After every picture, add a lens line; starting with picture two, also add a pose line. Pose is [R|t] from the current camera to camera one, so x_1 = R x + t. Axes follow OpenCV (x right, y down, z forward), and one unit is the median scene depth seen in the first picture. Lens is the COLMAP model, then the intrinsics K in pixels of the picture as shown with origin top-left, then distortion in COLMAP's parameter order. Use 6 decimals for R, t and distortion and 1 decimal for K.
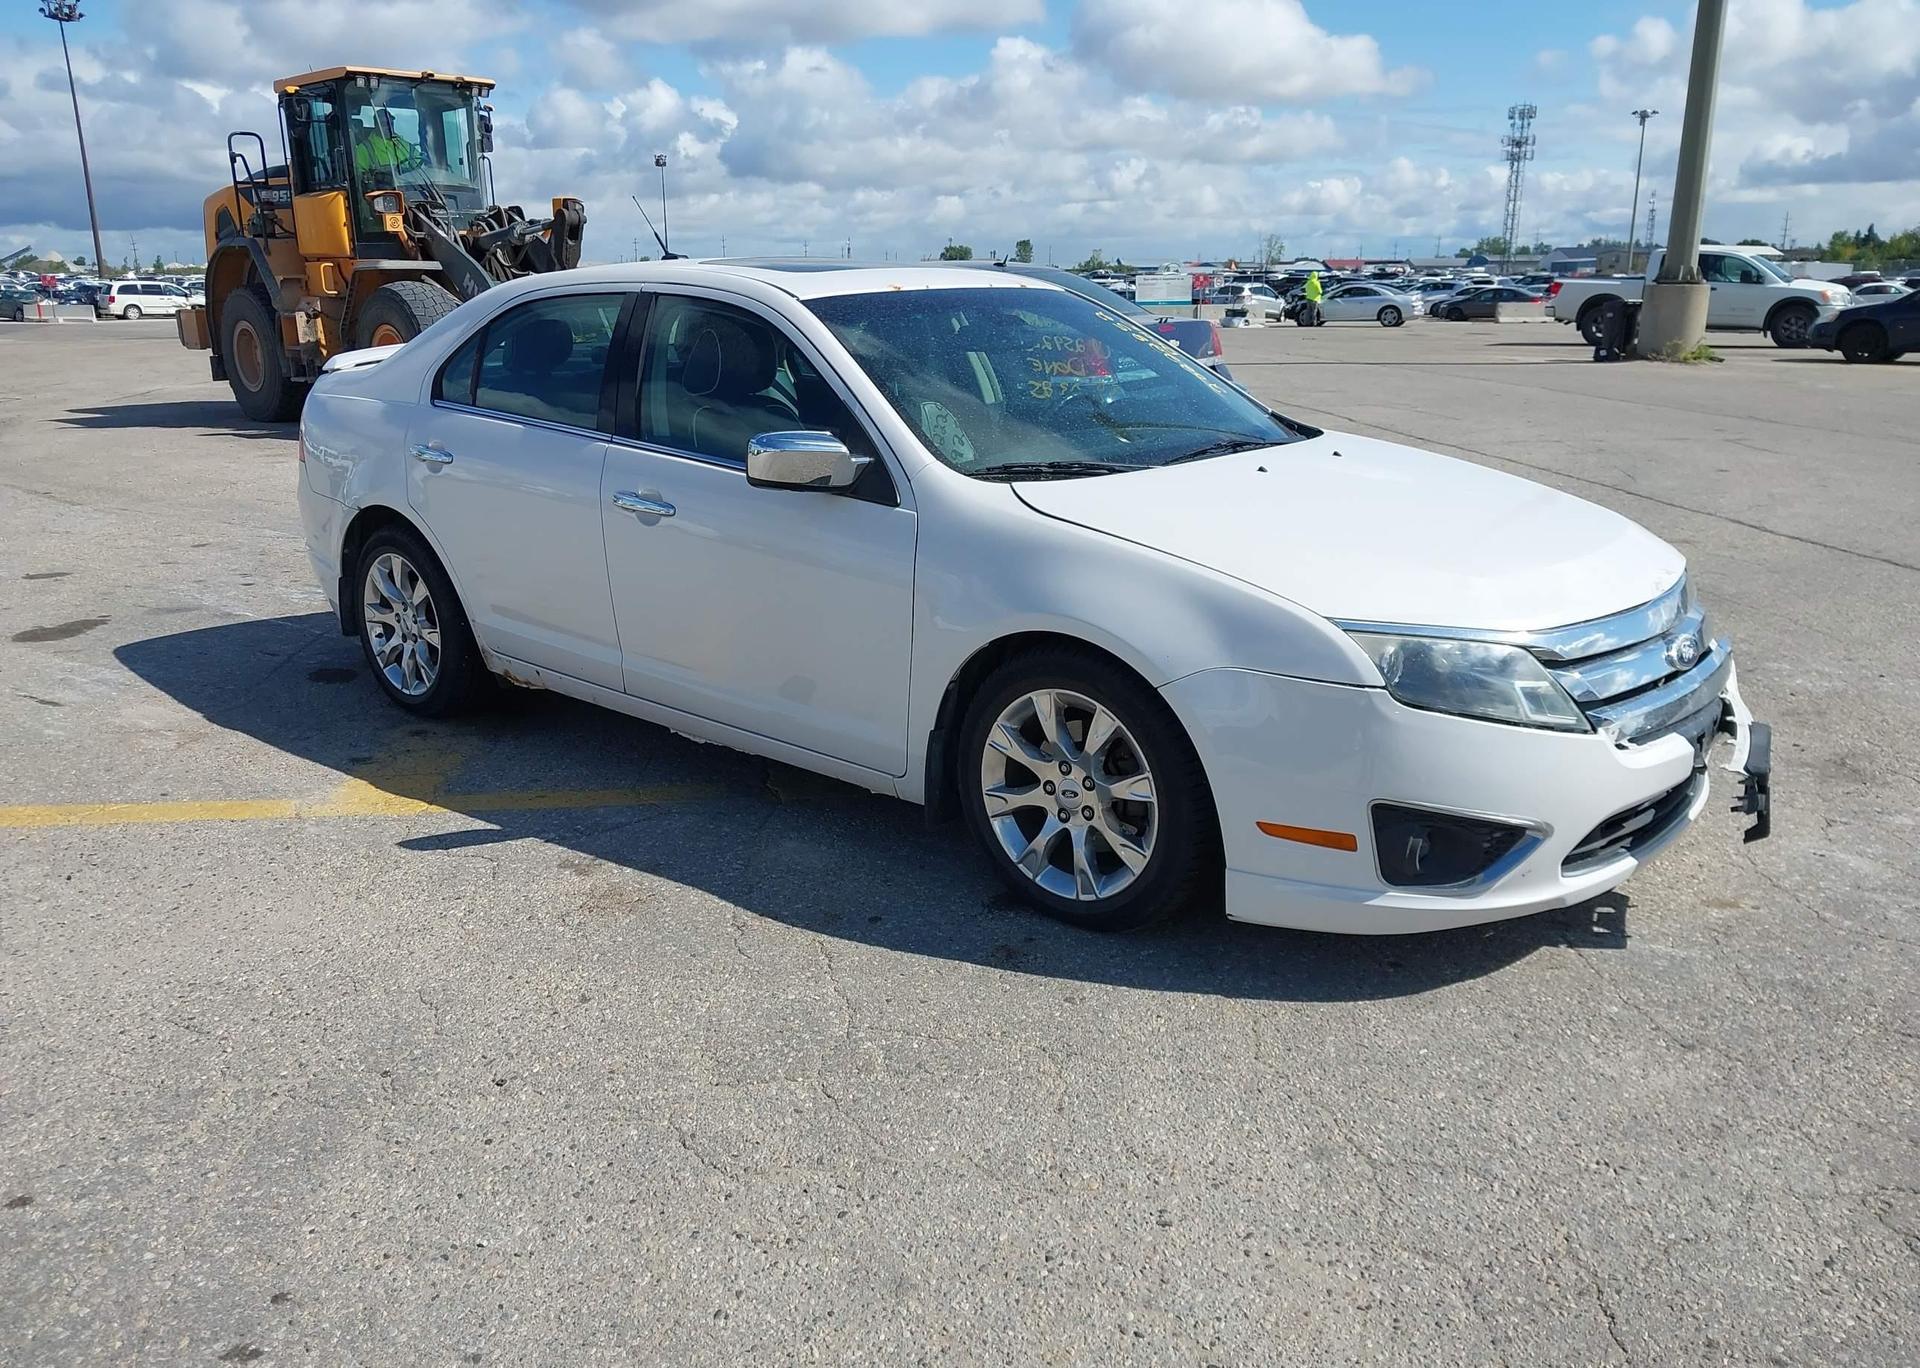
lens RADIAL K [[1517.0, 0, 951.3], [0, 1517.0, 729.5], [0, 0, 1]] dist [0.000867, -0.003336]
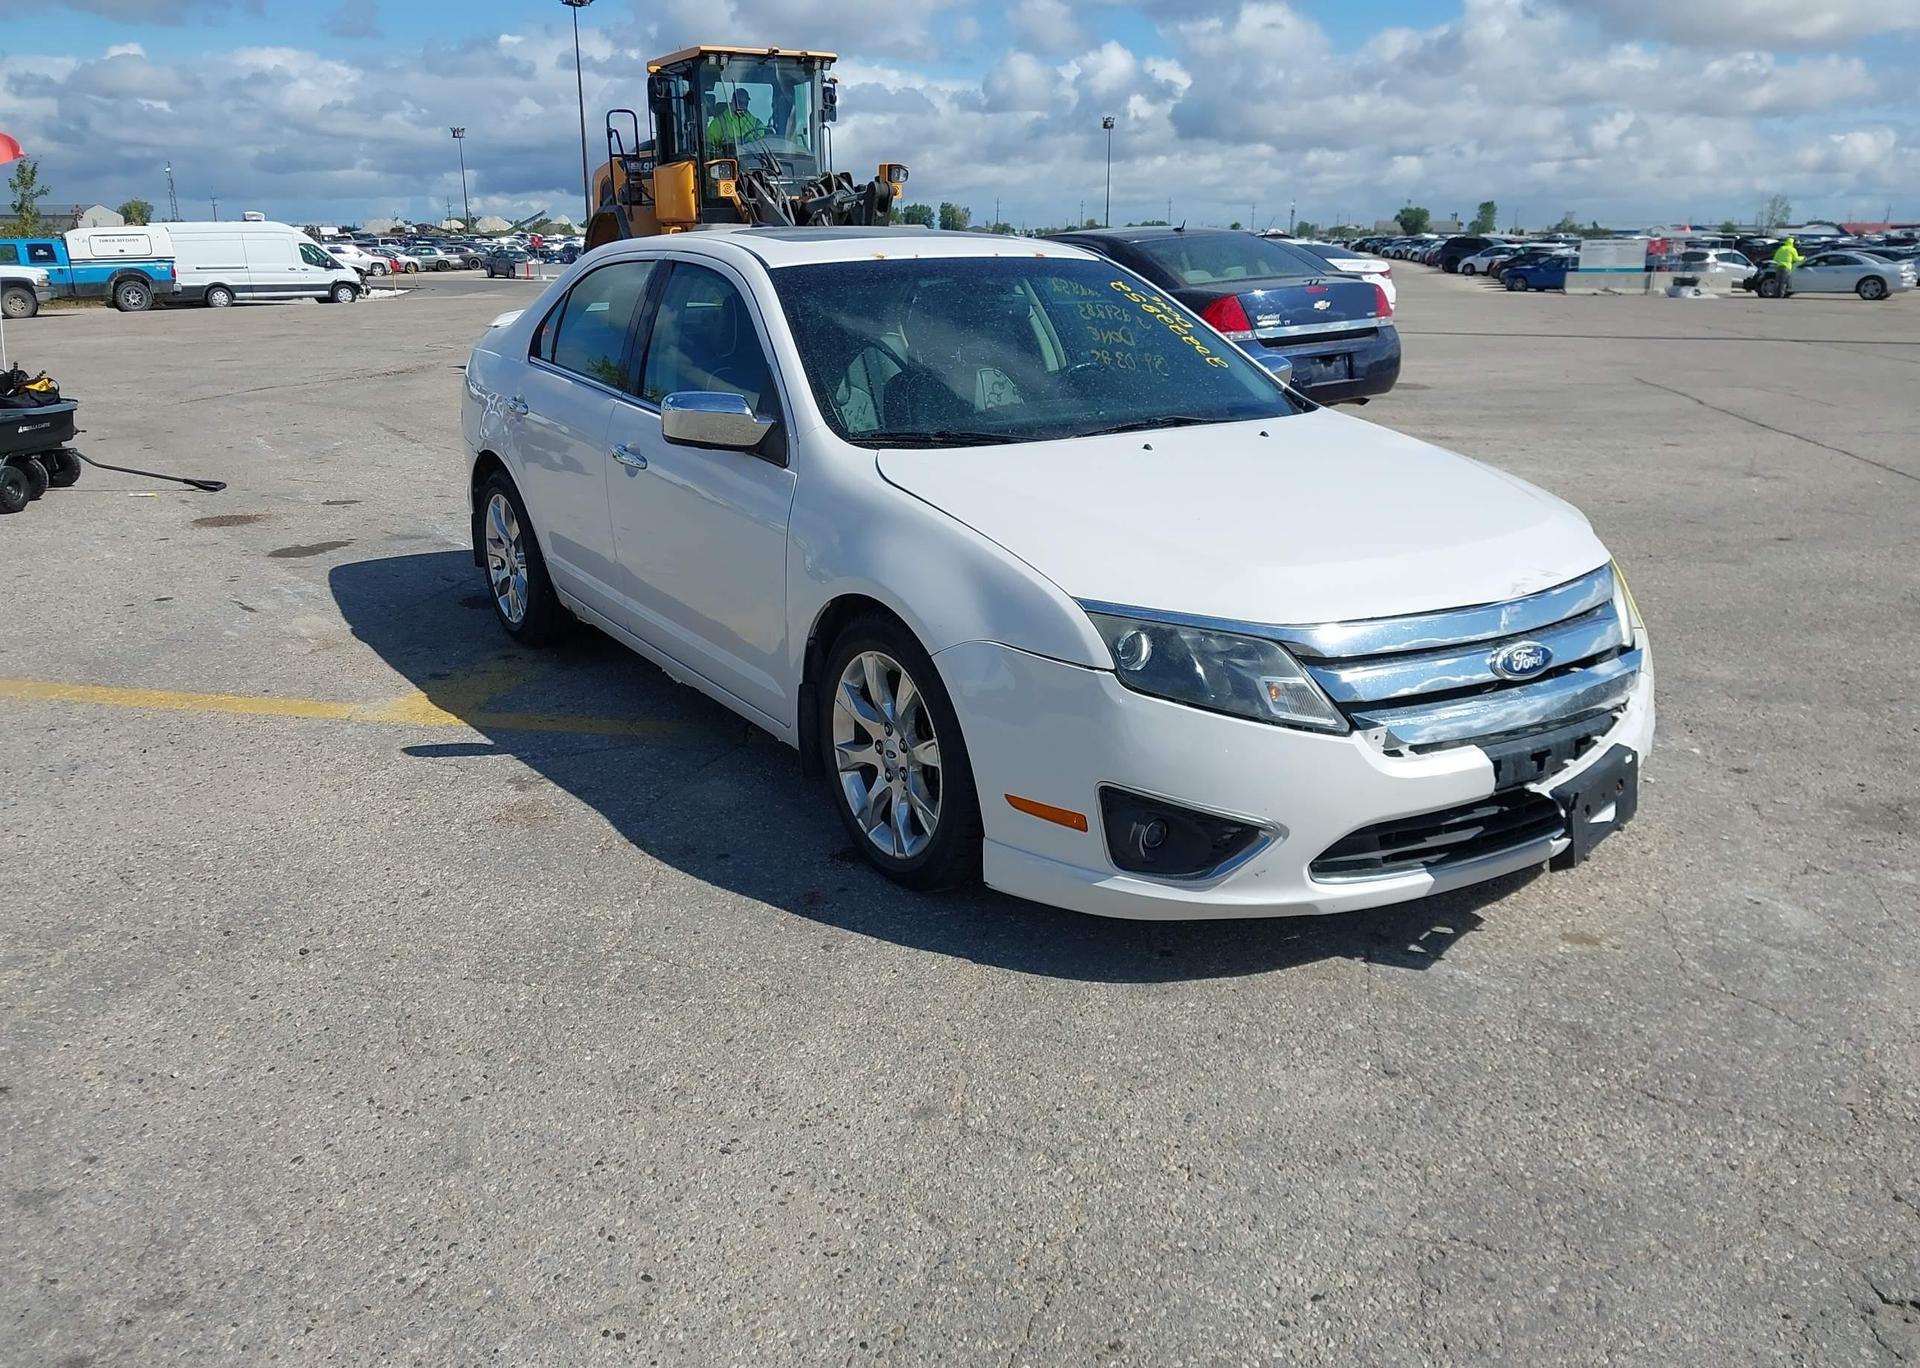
lens RADIAL K [[1517.0, 0, 951.3], [0, 1517.0, 729.5], [0, 0, 1]] dist [0.000867, -0.003336]
pose [[0.962266, 0.086428, -0.258019, 0.318579], [-0.080681, 0.996200, 0.032799, -0.009300], [0.259873, -0.010744, 0.965583, 0.012242]]
